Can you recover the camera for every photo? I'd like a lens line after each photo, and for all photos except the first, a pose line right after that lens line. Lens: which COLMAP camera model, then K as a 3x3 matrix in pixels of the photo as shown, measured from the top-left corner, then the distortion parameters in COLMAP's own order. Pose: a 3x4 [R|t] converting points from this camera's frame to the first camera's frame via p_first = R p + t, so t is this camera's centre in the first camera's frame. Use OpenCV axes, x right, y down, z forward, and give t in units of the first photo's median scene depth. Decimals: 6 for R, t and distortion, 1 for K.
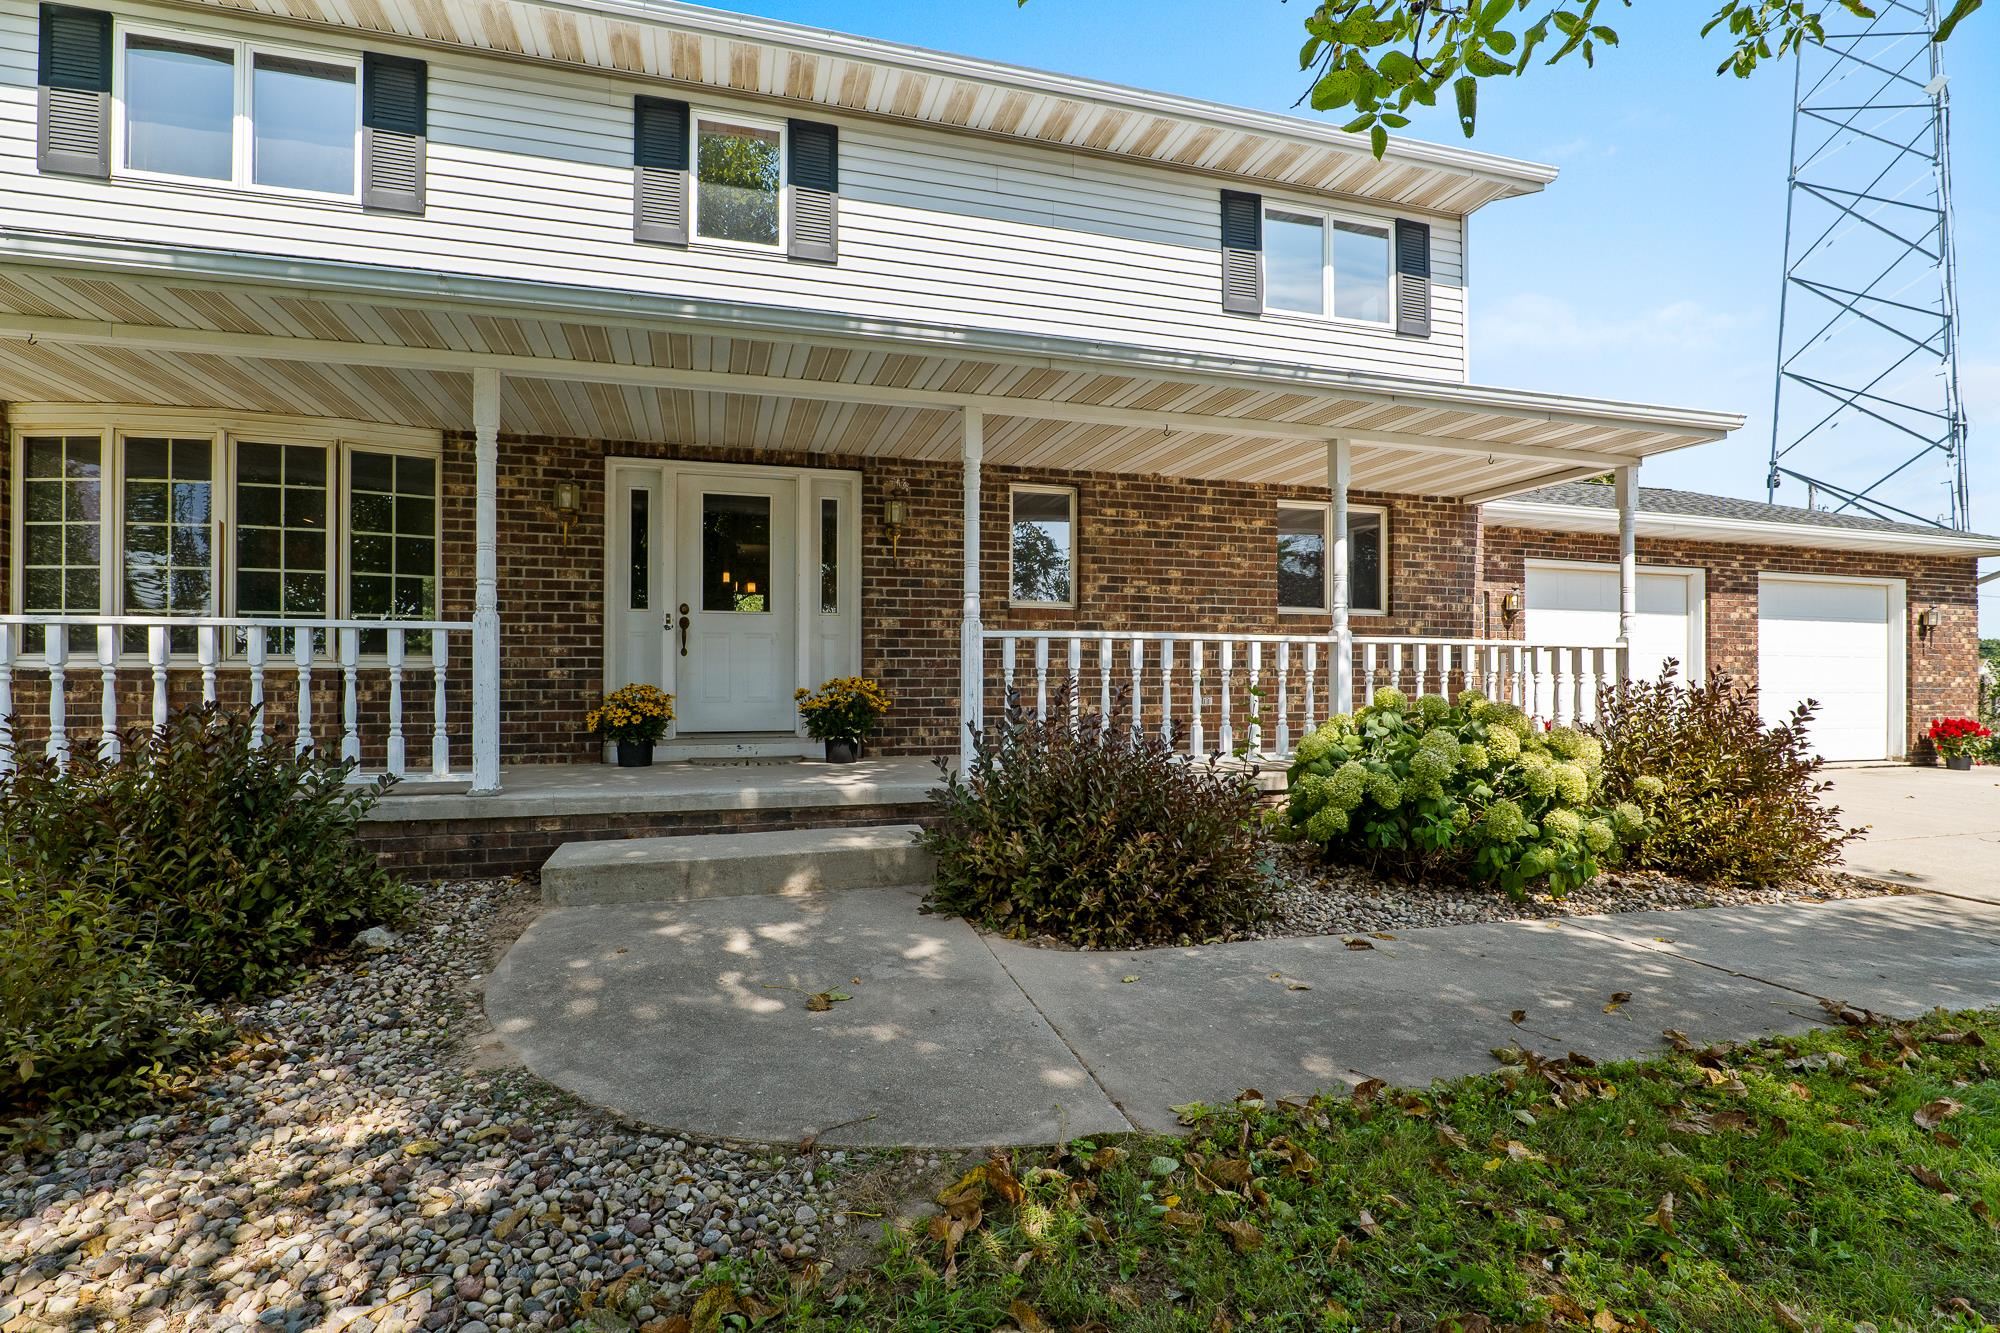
lens RADIAL K [[917.4, 0, 1001.4], [0, 917.4, 687.6], [0, 0, 1]] dist [-0.021056, 0.000457]
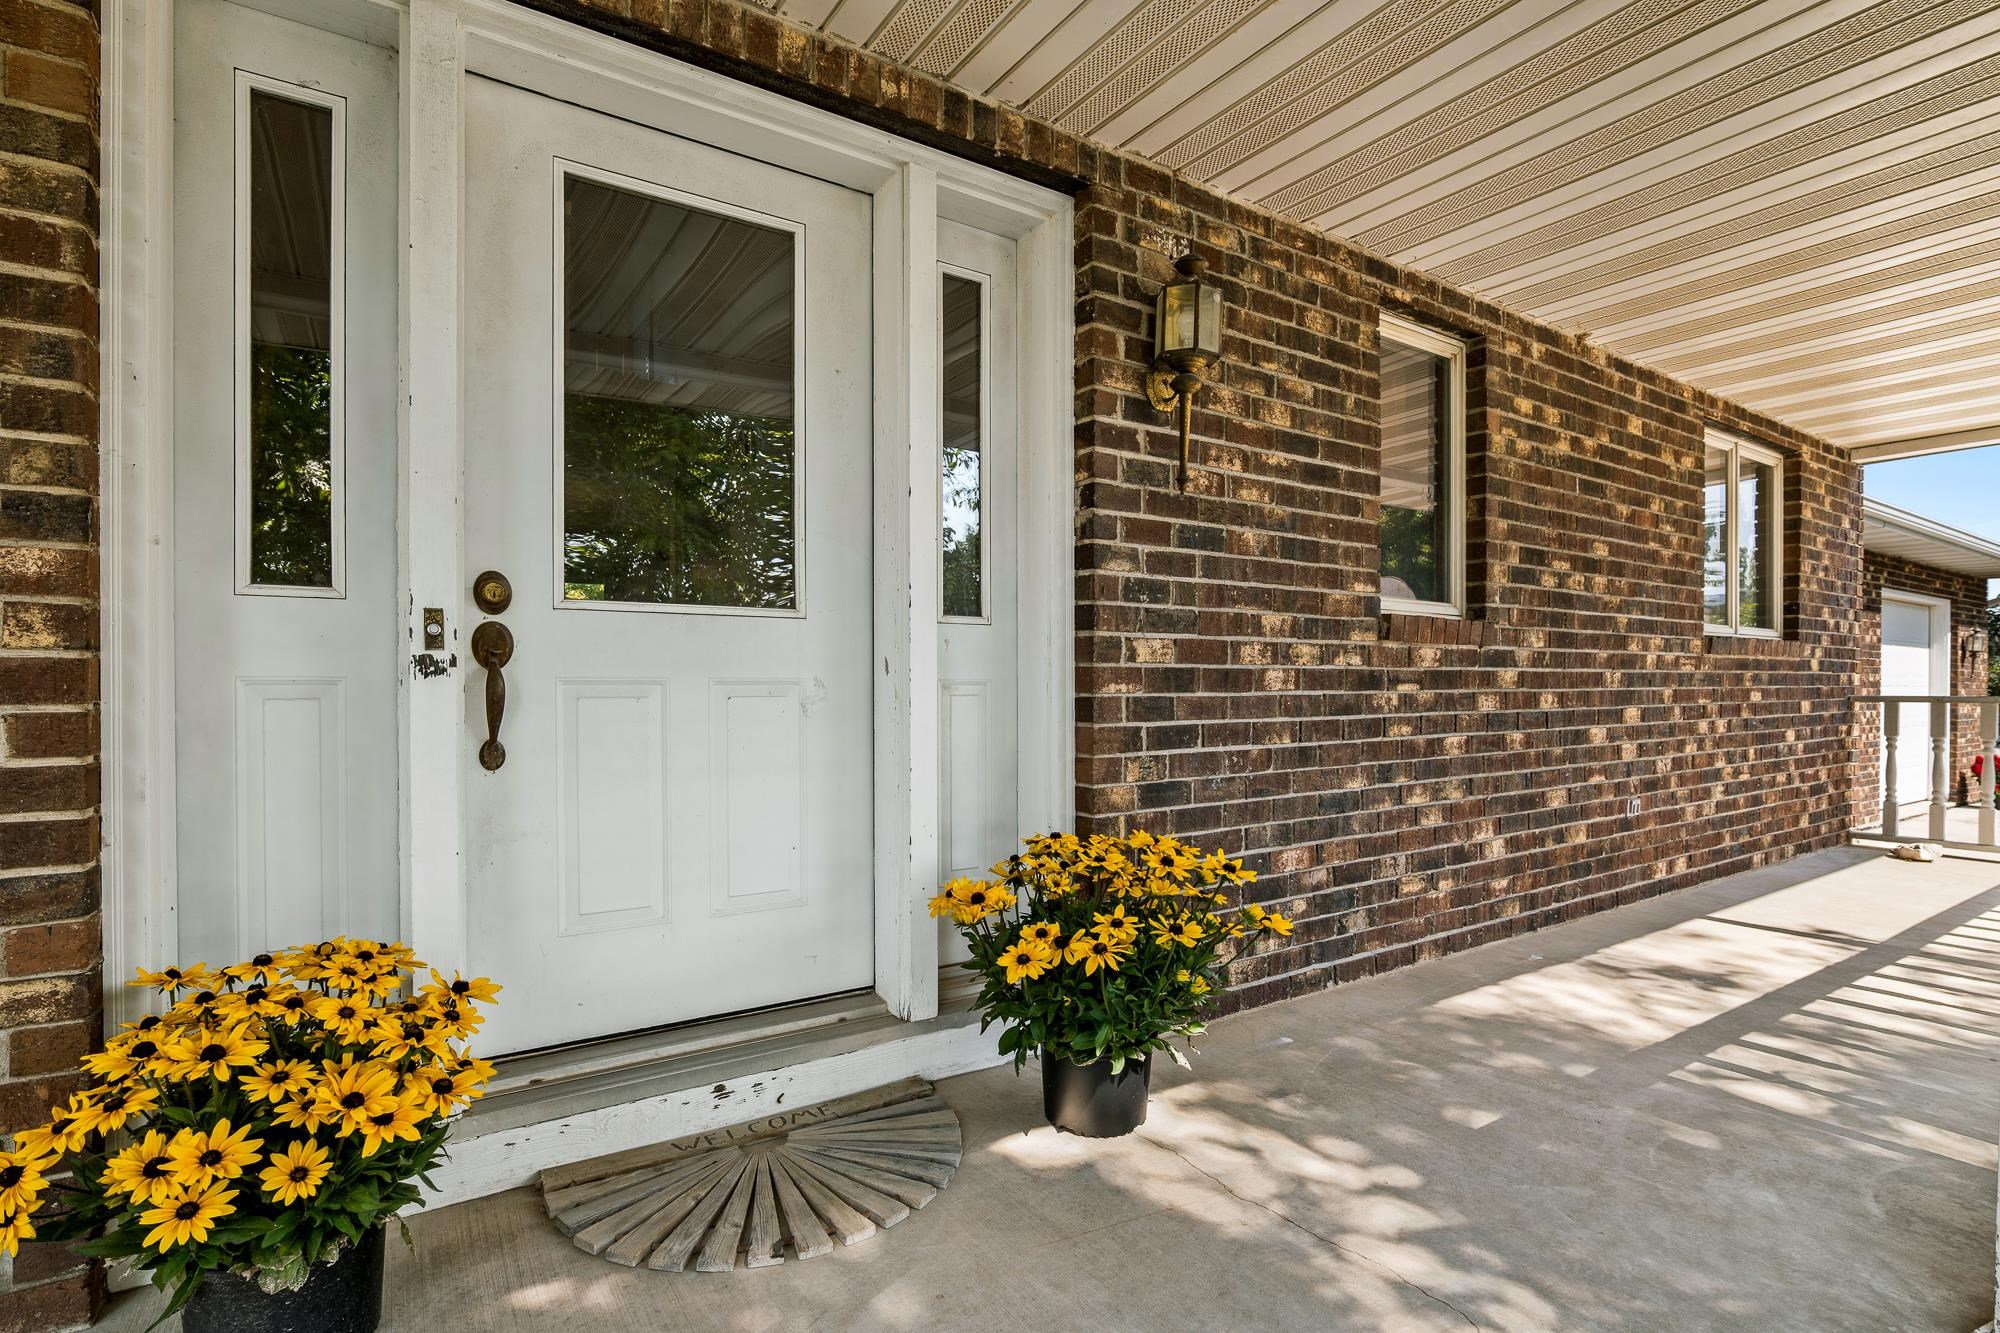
lens RADIAL K [[917.4, 0, 1001.4], [0, 917.4, 687.6], [0, 0, 1]] dist [-0.021056, 0.000457]
pose [[0.952896, -0.002375, 0.303287, -0.276245], [0.002127, 0.999997, 0.001146, -0.056166], [-0.303288, -0.000447, 0.952899, 0.680190]]
